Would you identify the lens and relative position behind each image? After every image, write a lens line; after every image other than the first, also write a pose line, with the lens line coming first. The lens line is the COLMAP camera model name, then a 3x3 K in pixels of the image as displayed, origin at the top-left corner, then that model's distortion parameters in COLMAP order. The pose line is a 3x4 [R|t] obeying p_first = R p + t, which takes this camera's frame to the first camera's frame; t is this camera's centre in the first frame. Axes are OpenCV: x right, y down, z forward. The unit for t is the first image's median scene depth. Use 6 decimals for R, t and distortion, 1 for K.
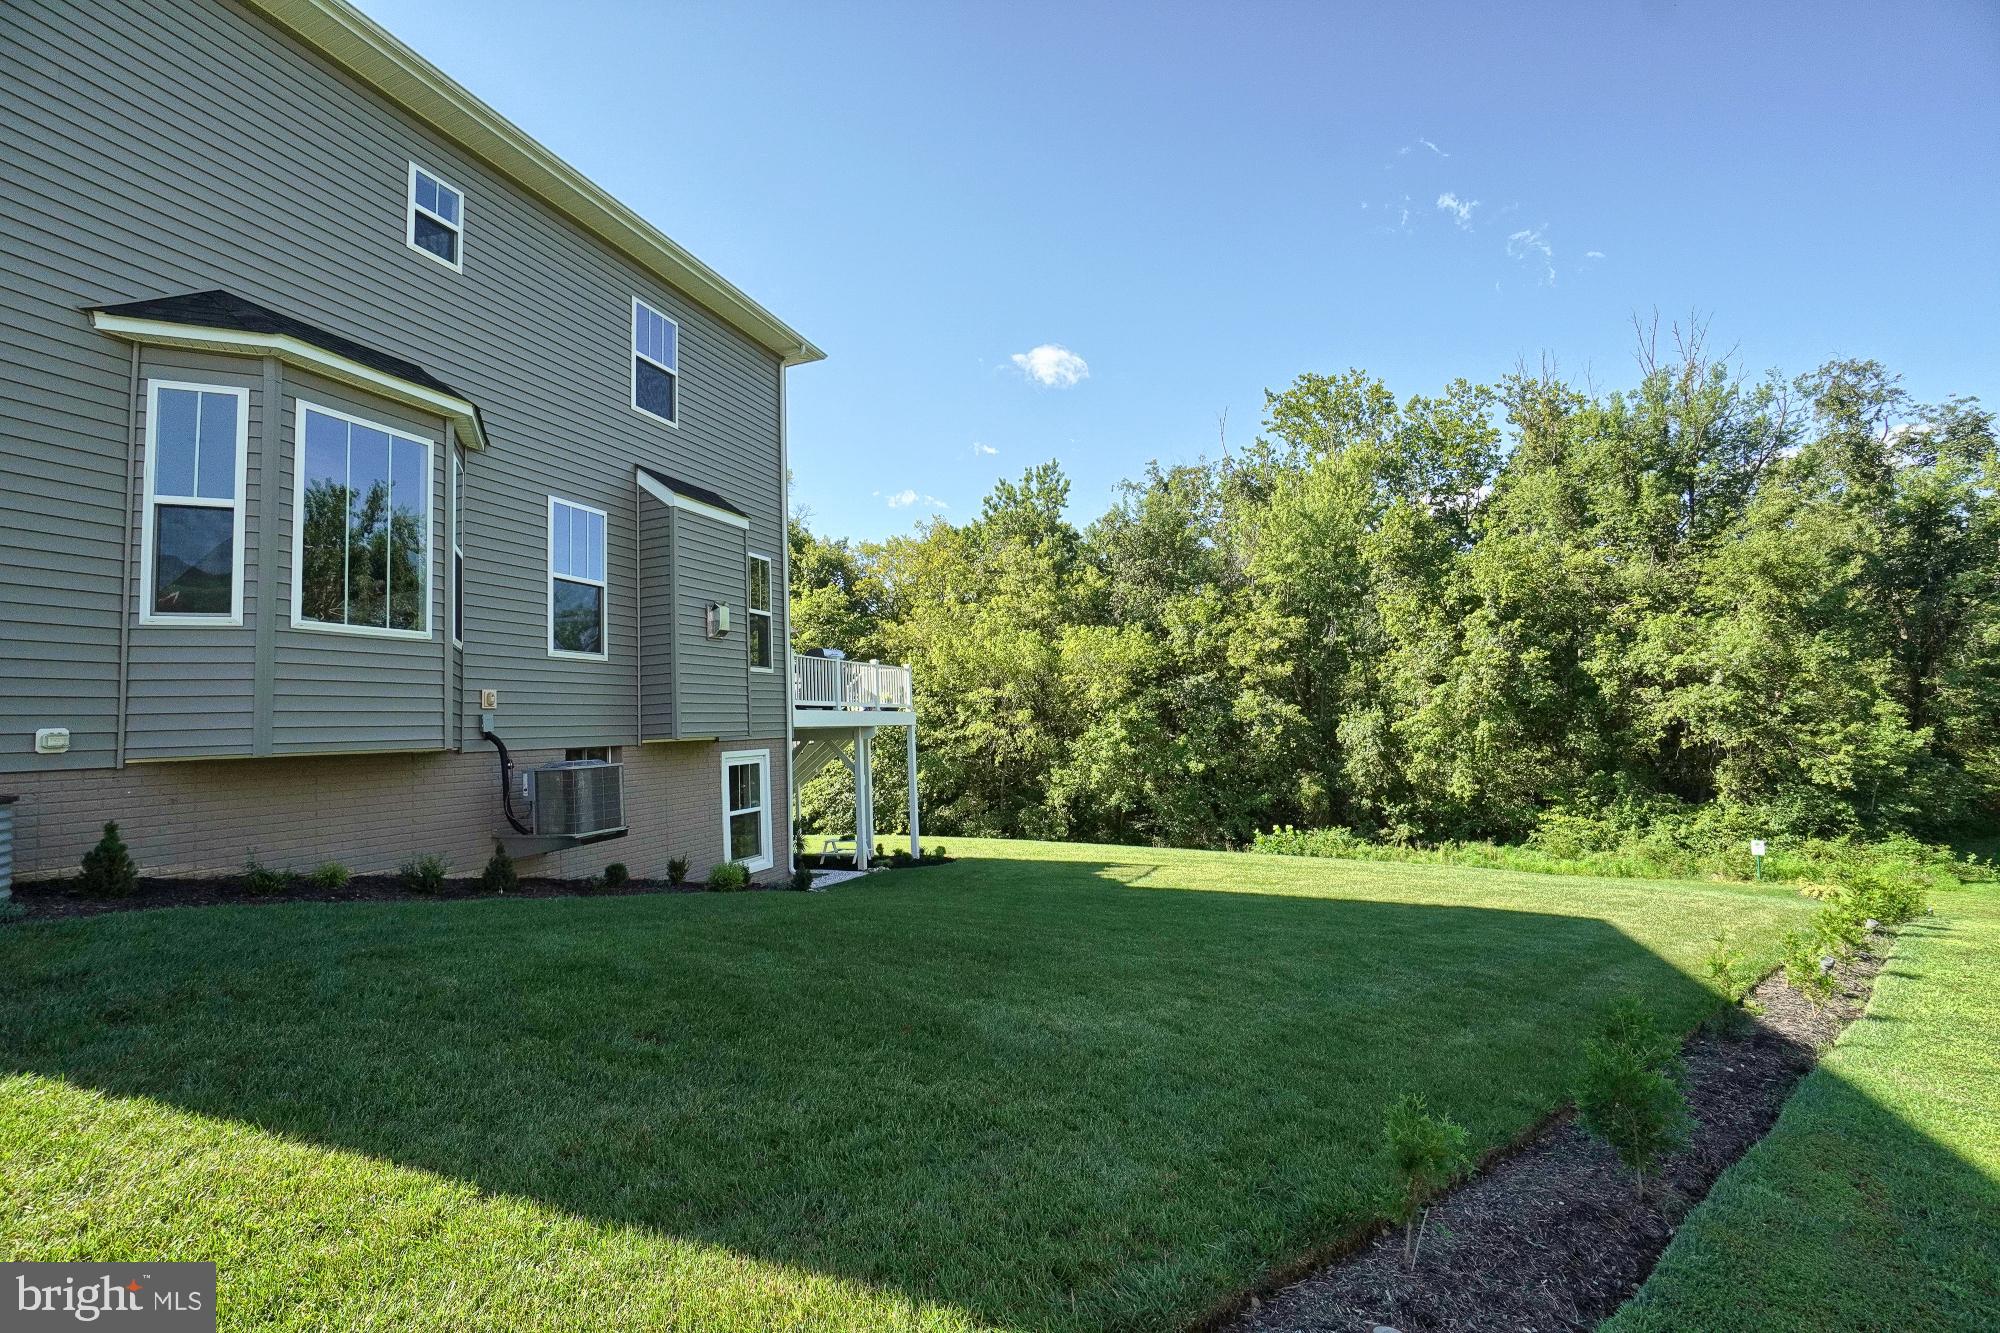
lens RADIAL K [[882.8, 0, 988.5], [0, 882.8, 655.0], [0, 0, 1]] dist [-0.051001, 0.016293]
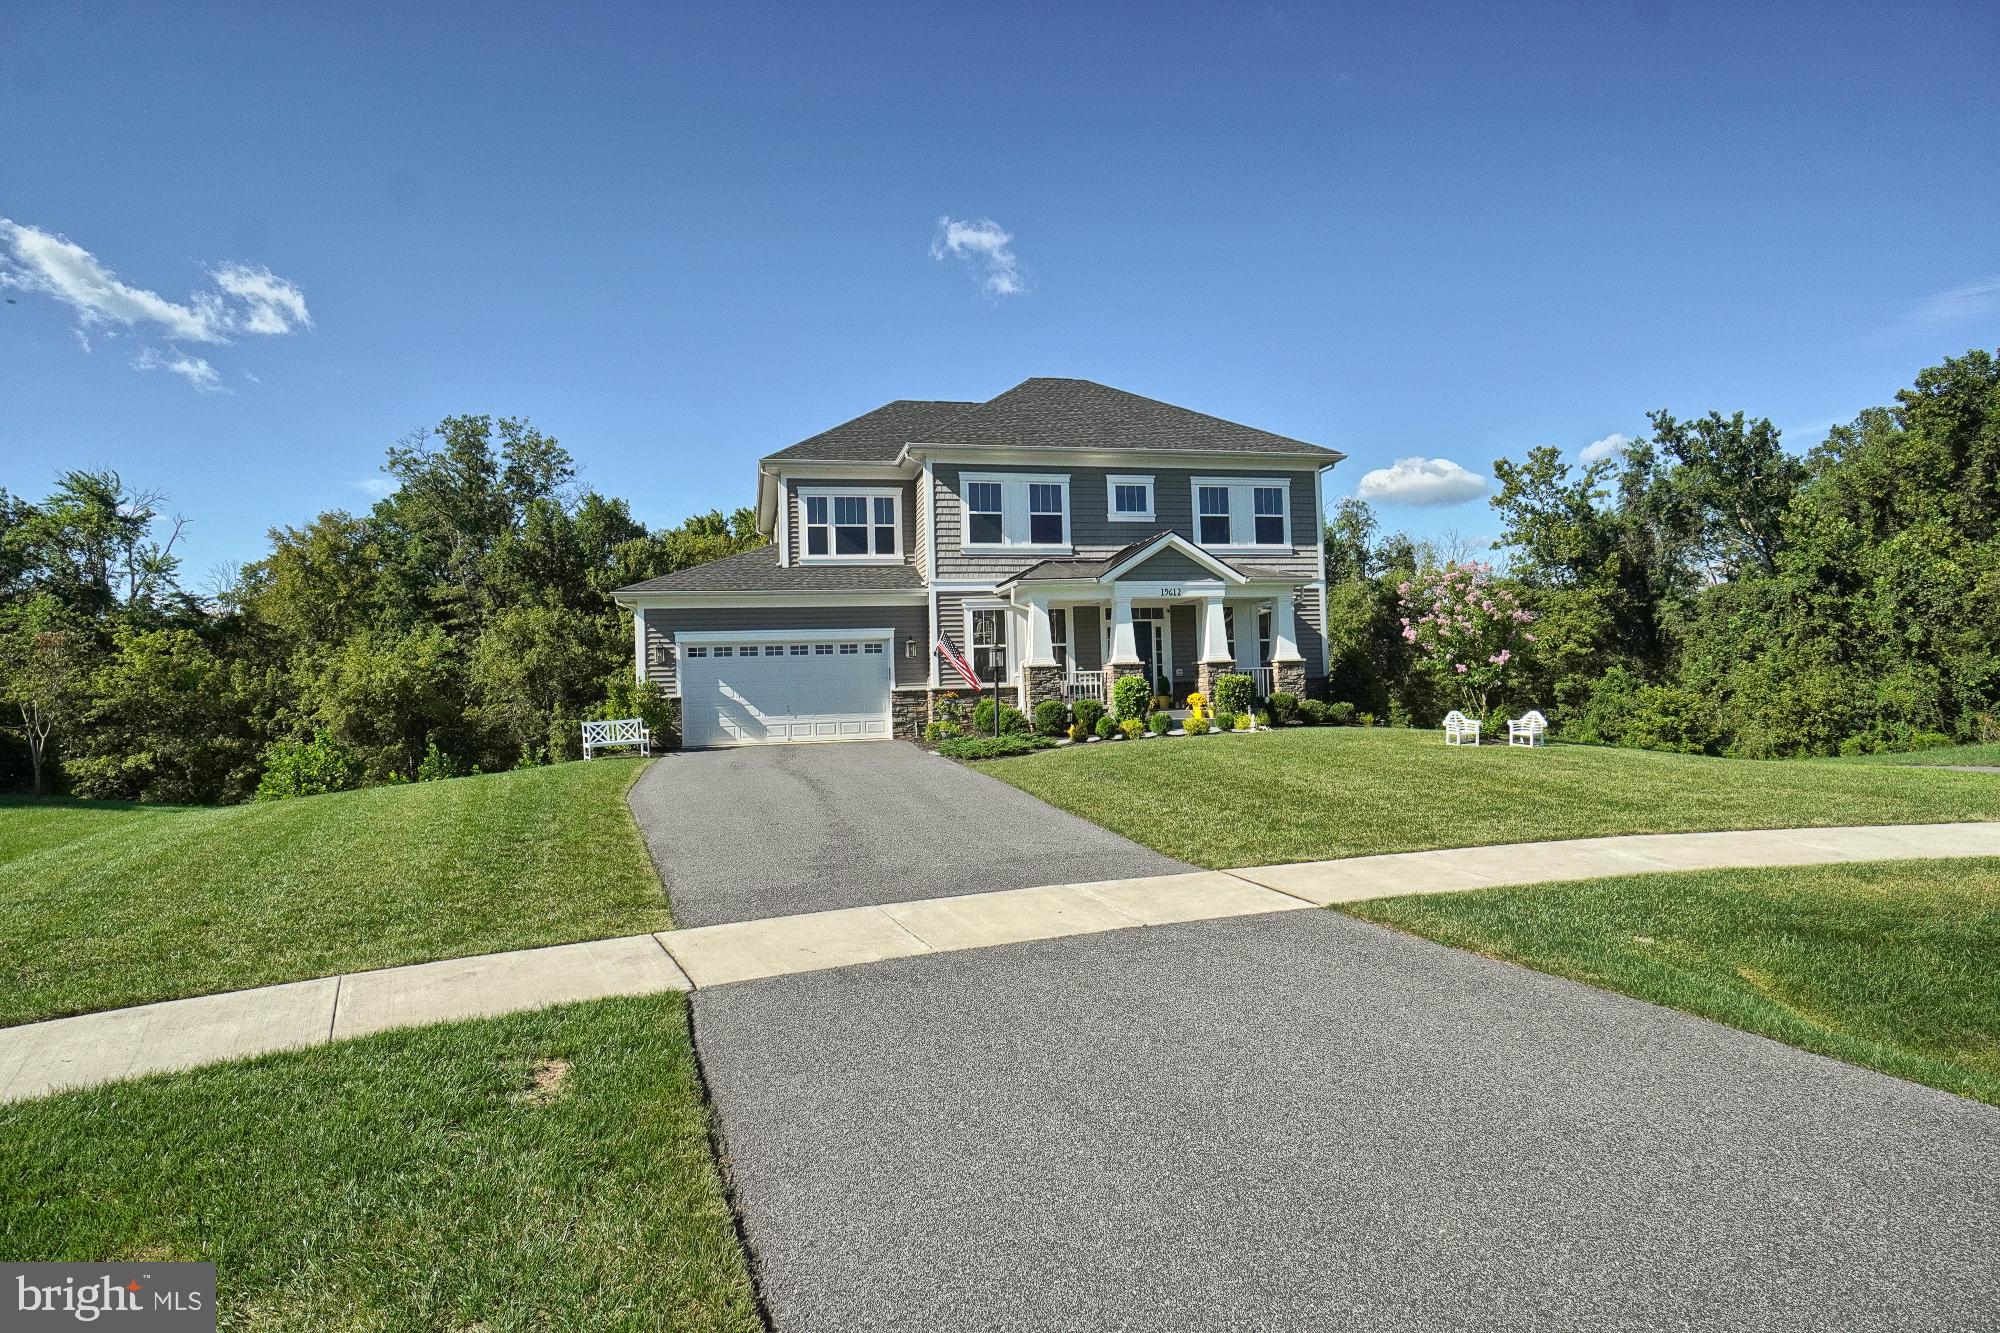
lens RADIAL K [[1069.9, 0, 1001.5], [0, 1069.9, 664.8], [0, 0, 1]] dist [-0.016340, 0.007280]
pose [[0.816031, 0.027214, 0.577367, -0.911446], [-0.046175, 0.998768, 0.018185, -0.025563], [-0.576160, -0.041500, 0.816283, -0.403308]]
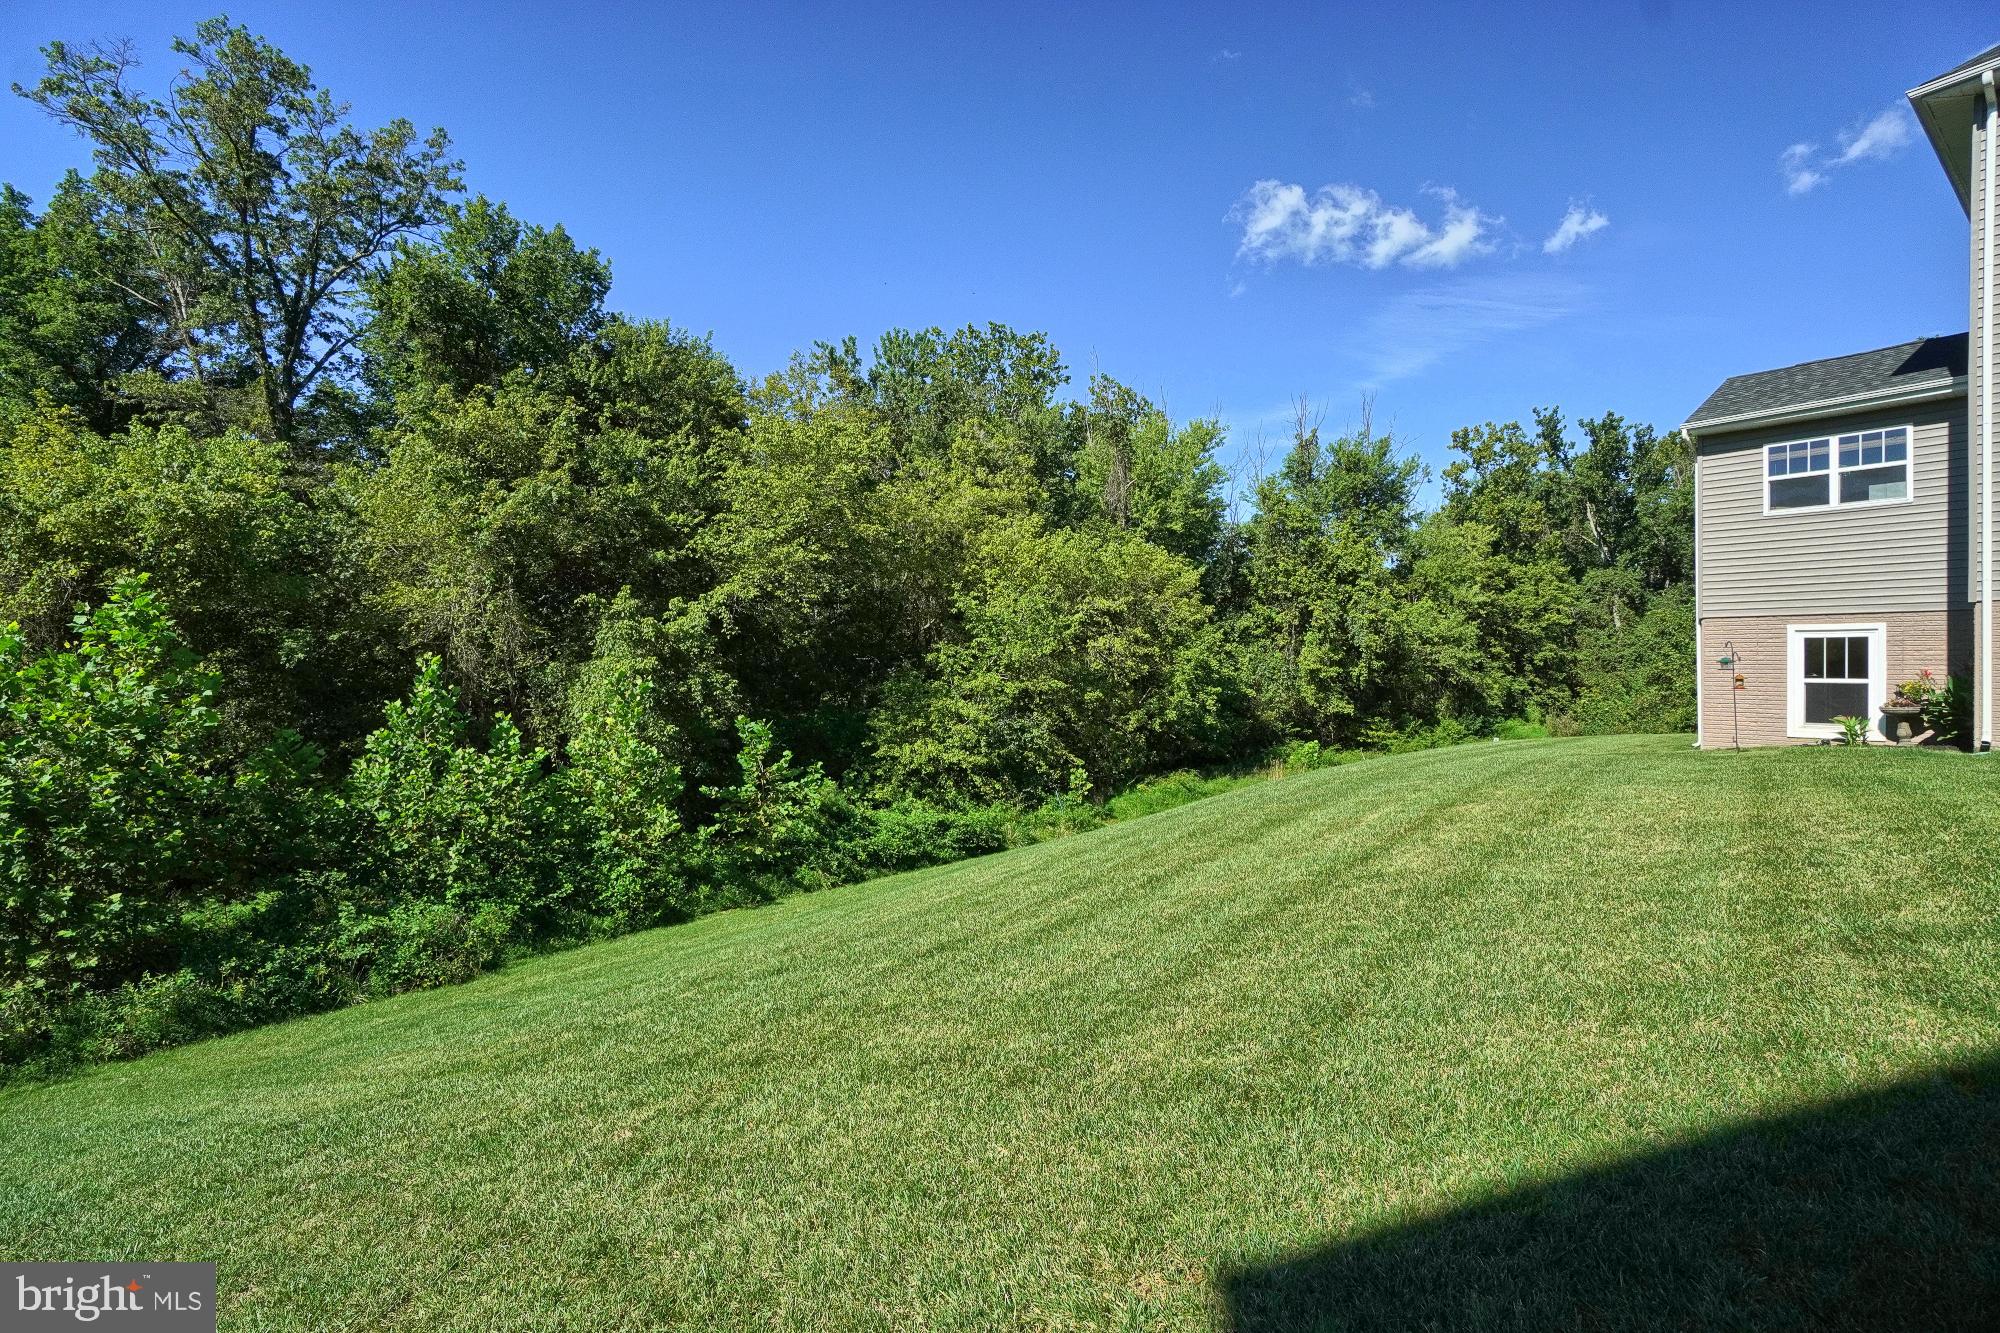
lens RADIAL K [[964.0, 0, 989.2], [0, 964.0, 671.2], [0, 0, 1]] dist [-0.031502, 0.011317]
pose [[0.504970, 0.038672, 0.862270, -0.987989], [-0.091023, 0.995811, 0.008644, 0.124072], [-0.858324, -0.082851, 0.506375, 0.706857]]
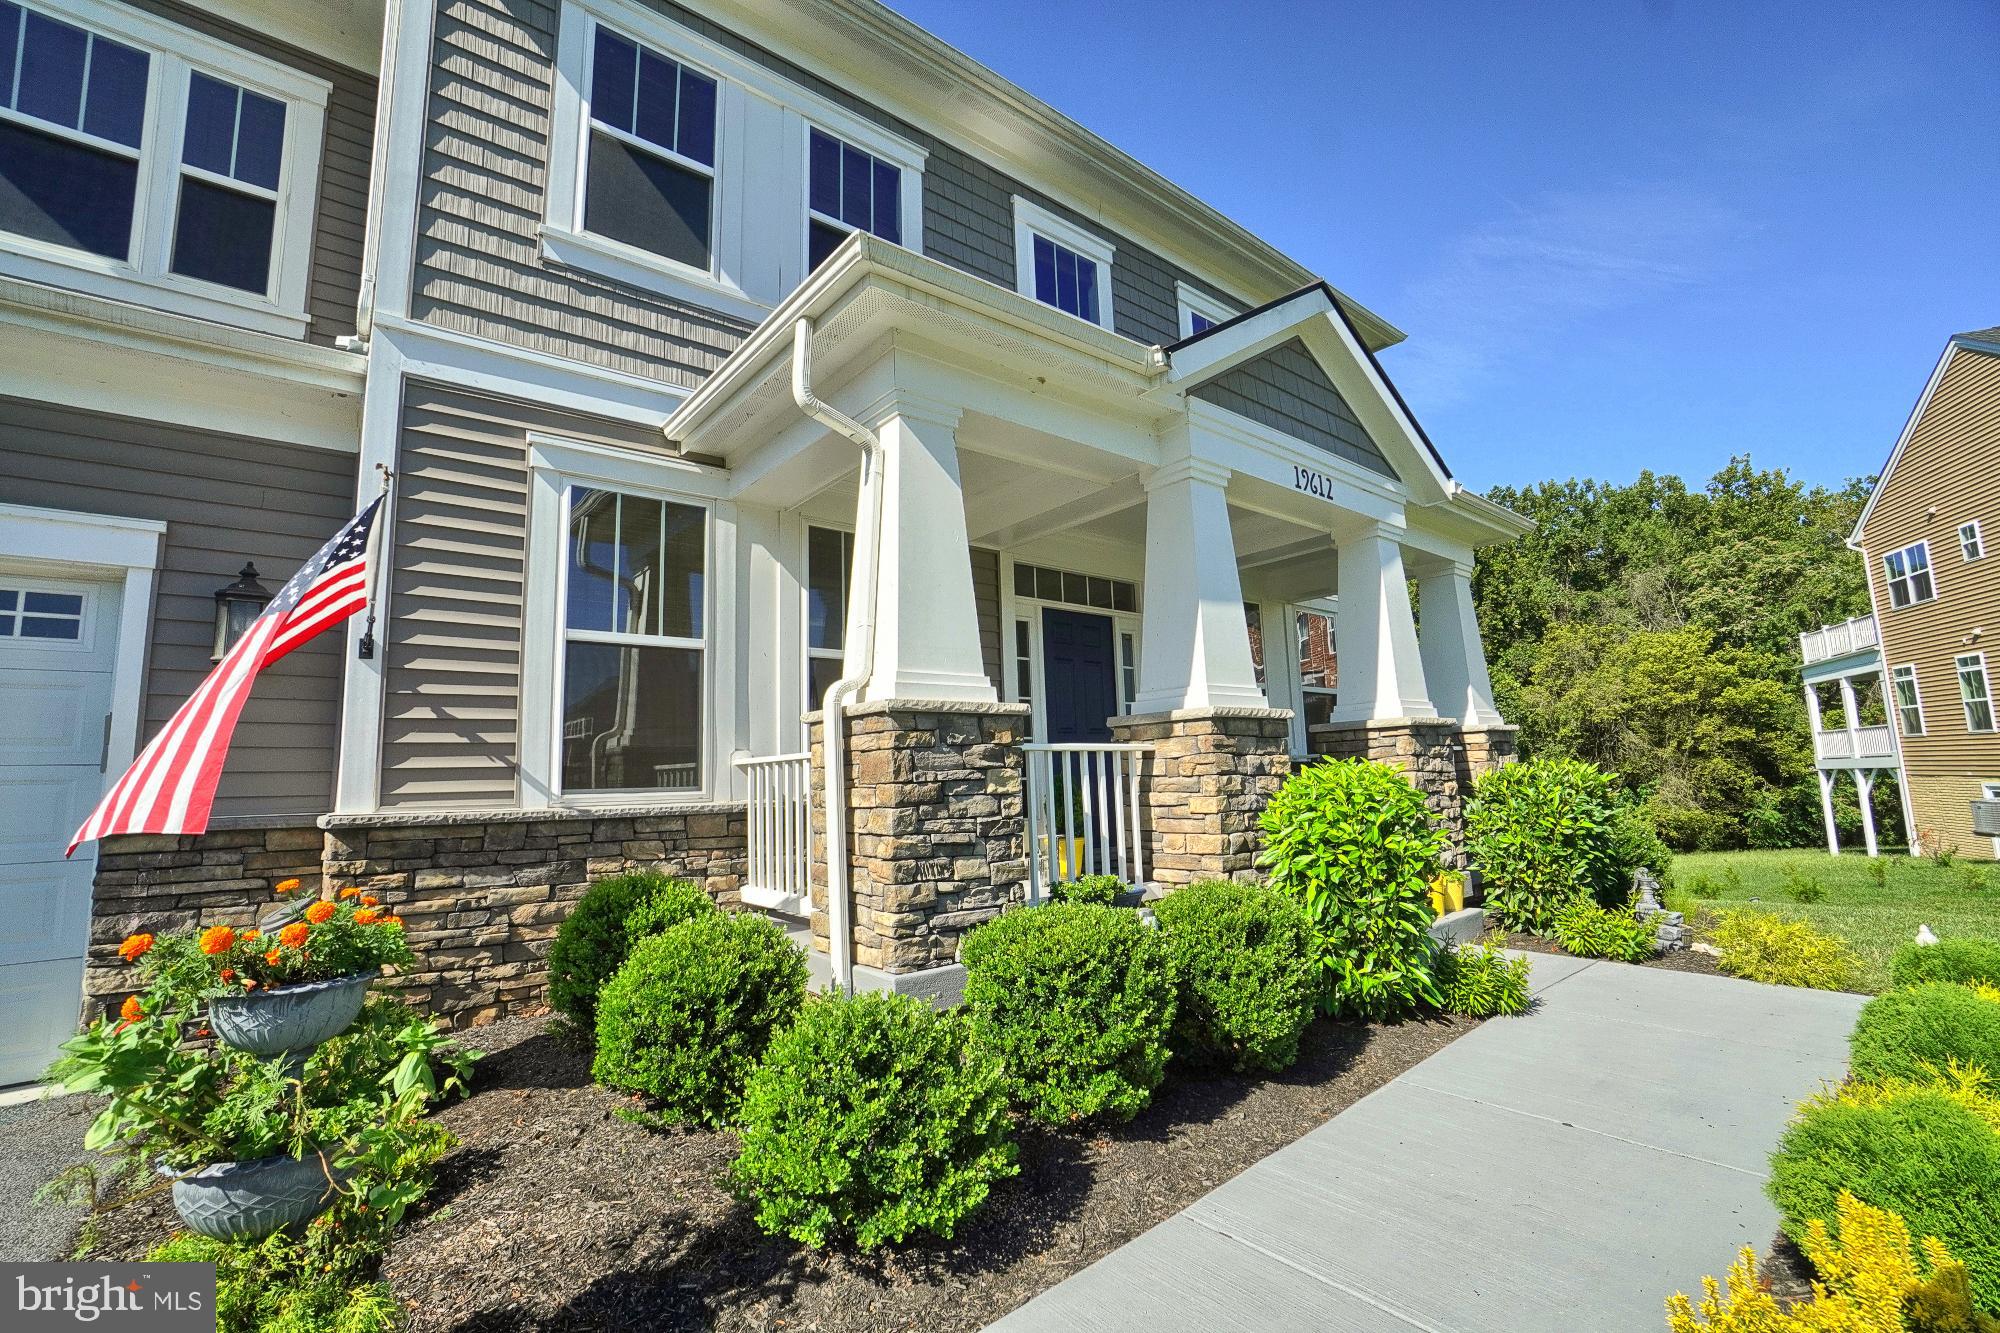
lens RADIAL K [[882.8, 0, 986.8], [0, 882.8, 656.5], [0, 0, 1]] dist [-0.051001, 0.016293]
pose [[0.492069, 0.142602, 0.858797, -0.573519], [-0.057403, 0.989661, -0.131442, -0.004716], [-0.868662, 0.015381, 0.495167, 0.104800]]
